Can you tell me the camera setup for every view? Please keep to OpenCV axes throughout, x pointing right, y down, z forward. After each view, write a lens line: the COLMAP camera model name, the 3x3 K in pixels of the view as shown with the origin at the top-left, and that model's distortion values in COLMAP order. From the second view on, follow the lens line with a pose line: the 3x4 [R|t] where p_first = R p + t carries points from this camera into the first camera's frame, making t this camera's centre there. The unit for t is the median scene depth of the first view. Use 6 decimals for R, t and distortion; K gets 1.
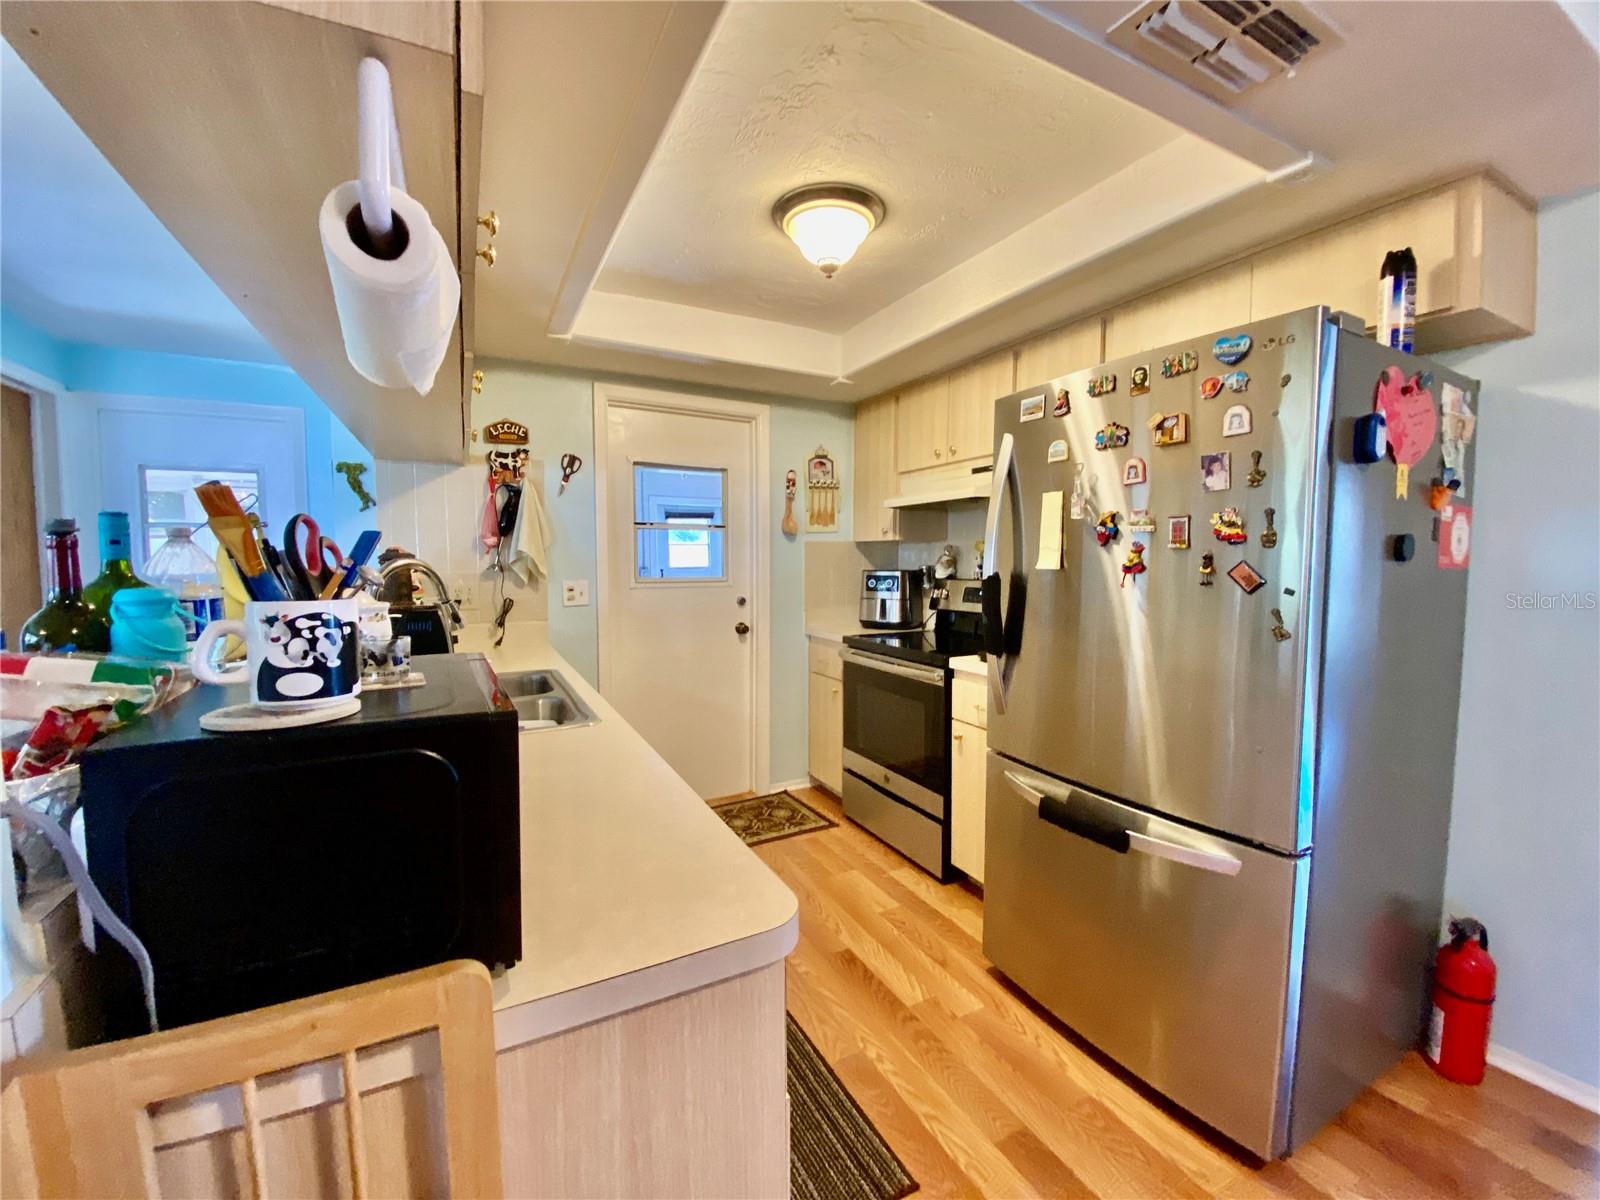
lens RADIAL K [[649.5, 0, 806.0], [0, 649.5, 599.0], [0, 0, 1]] dist [-0.000466, -0.010341]
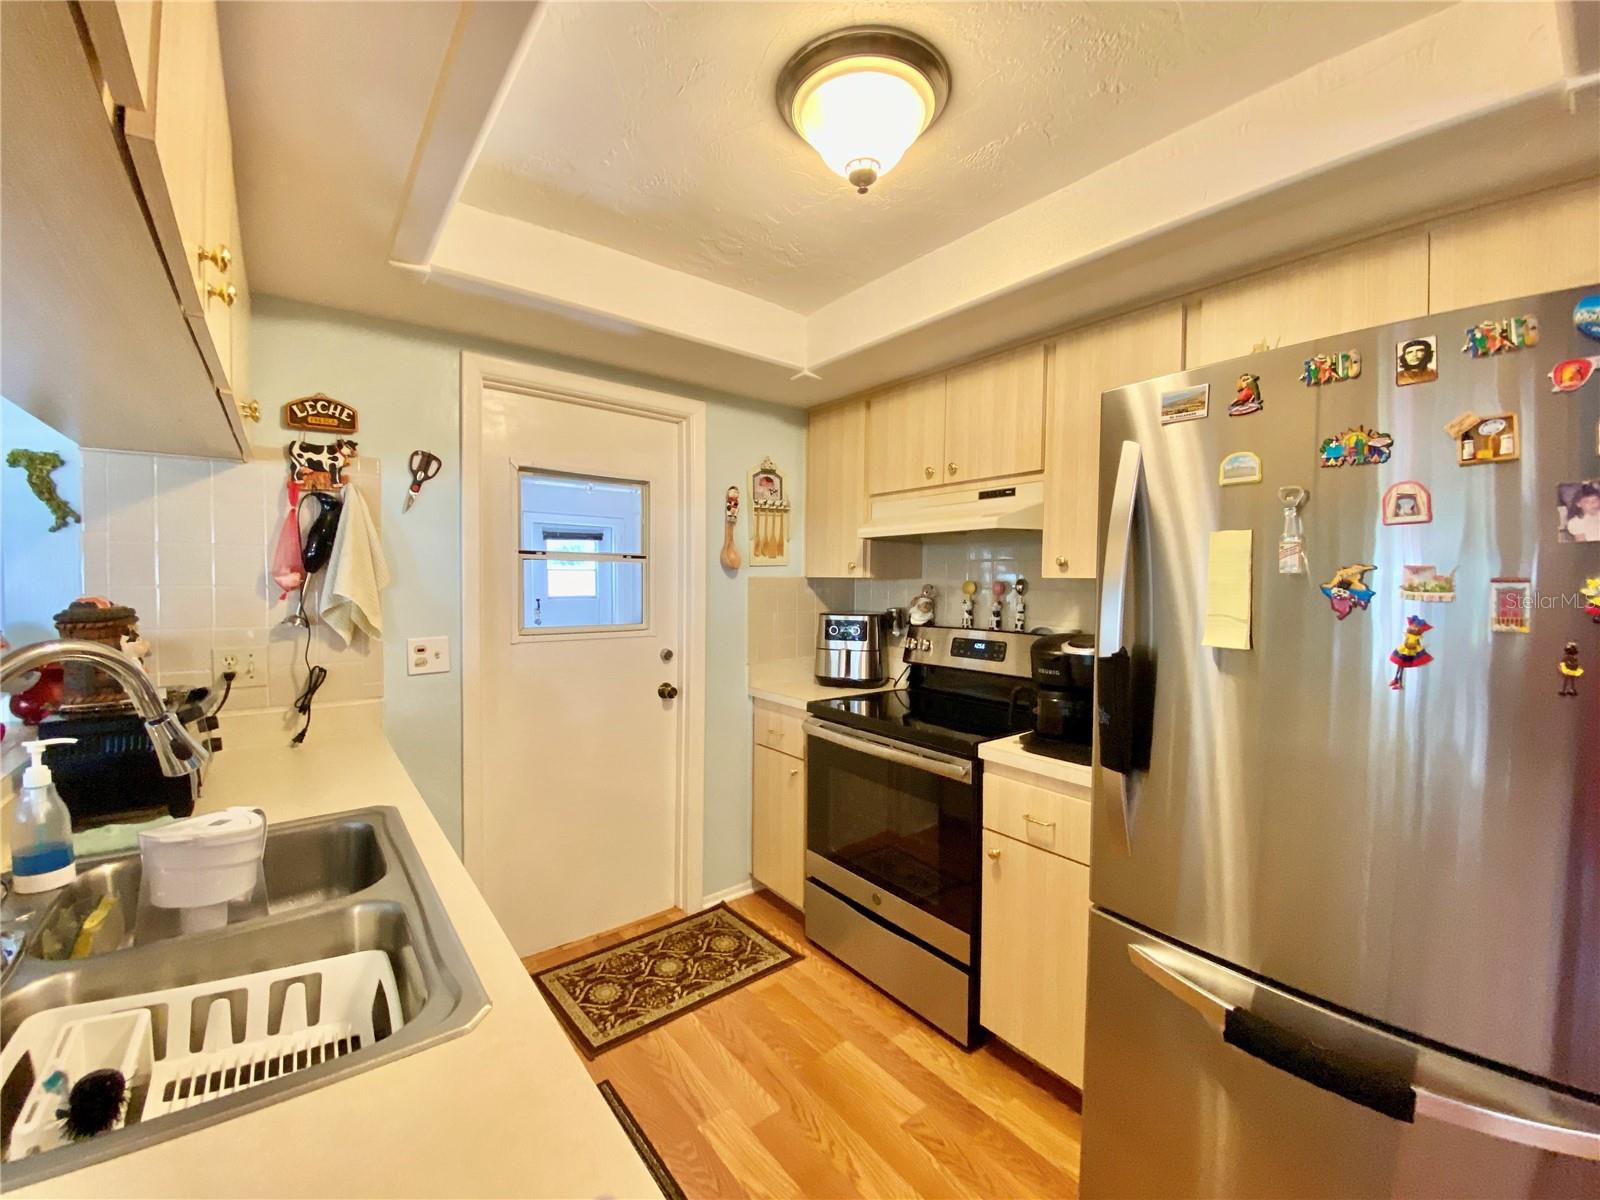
lens RADIAL K [[649.5, 0, 802.5], [0, 649.5, 596.3], [0, 0, 1]] dist [-0.000466, -0.010341]
pose [[0.982922, 0.003130, 0.183993, -0.100931], [0.003366, 0.999382, -0.034981, -0.047889], [-0.183989, 0.035003, 0.982305, 0.273088]]
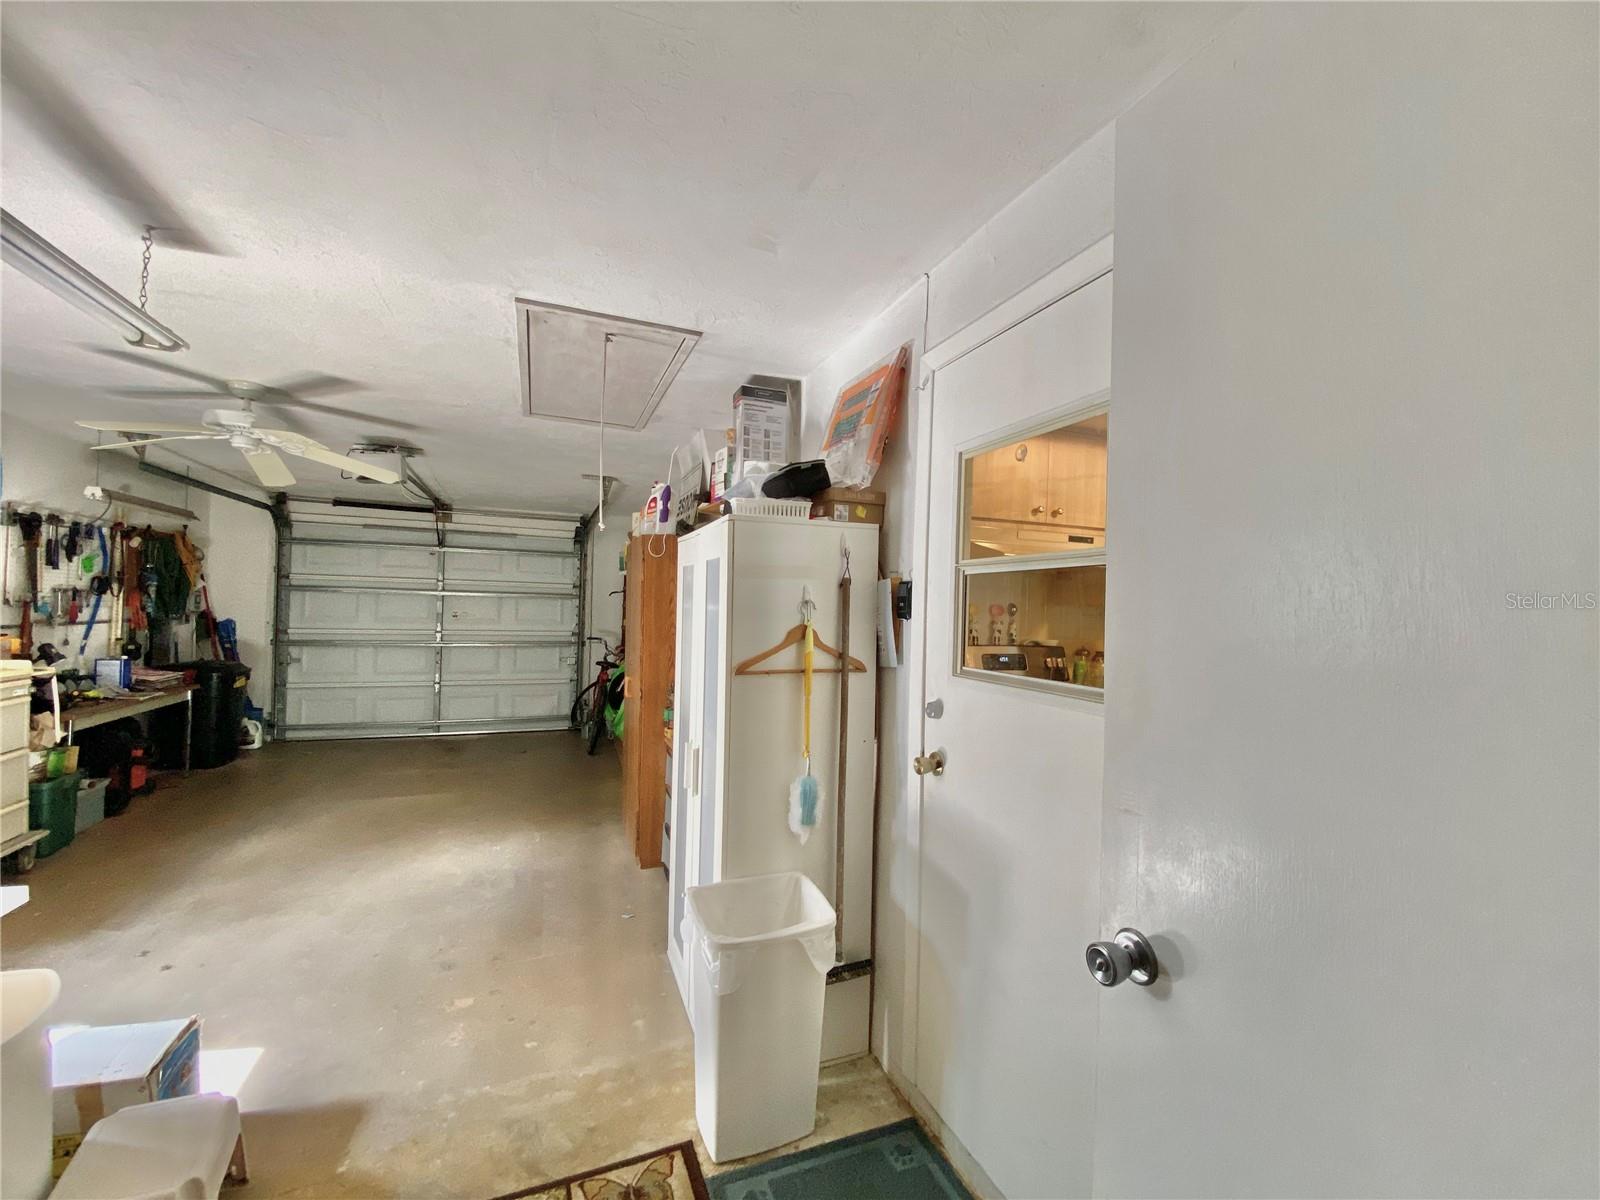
lens RADIAL K [[649.5, 0, 799.1], [0, 649.5, 601.7], [0, 0, 1]] dist [-0.000466, -0.010341]
pose [[0.102032, 0.010201, 0.994729, -0.786592], [0.041731, 0.999023, -0.014526, -0.102574], [-0.993905, 0.042993, 0.101506, 1.328583]]
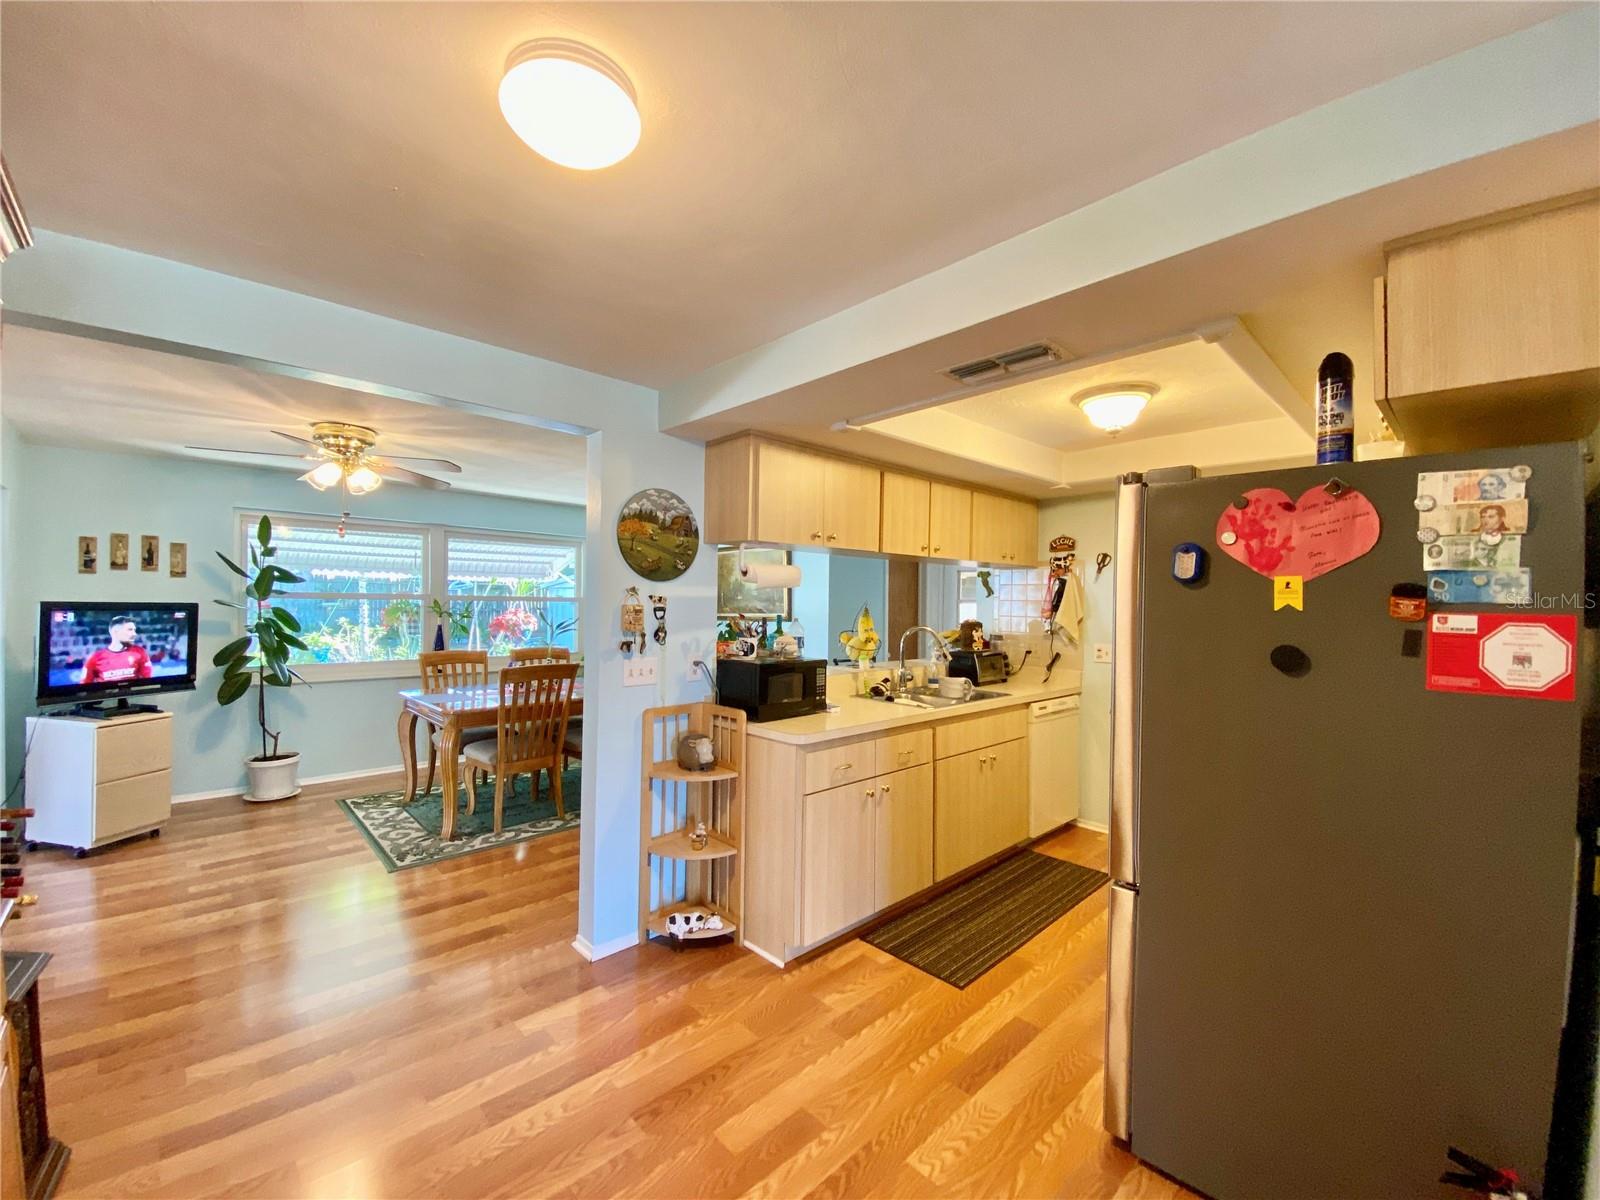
lens RADIAL K [[649.5, 0, 790.4], [0, 649.5, 599.1], [0, 0, 1]] dist [-0.000466, -0.010341]
pose [[0.269364, -0.002877, -0.963034, 0.846028], [-0.077110, 0.996720, -0.024546, -0.041130], [0.959946, 0.080871, 0.268259, -0.013189]]
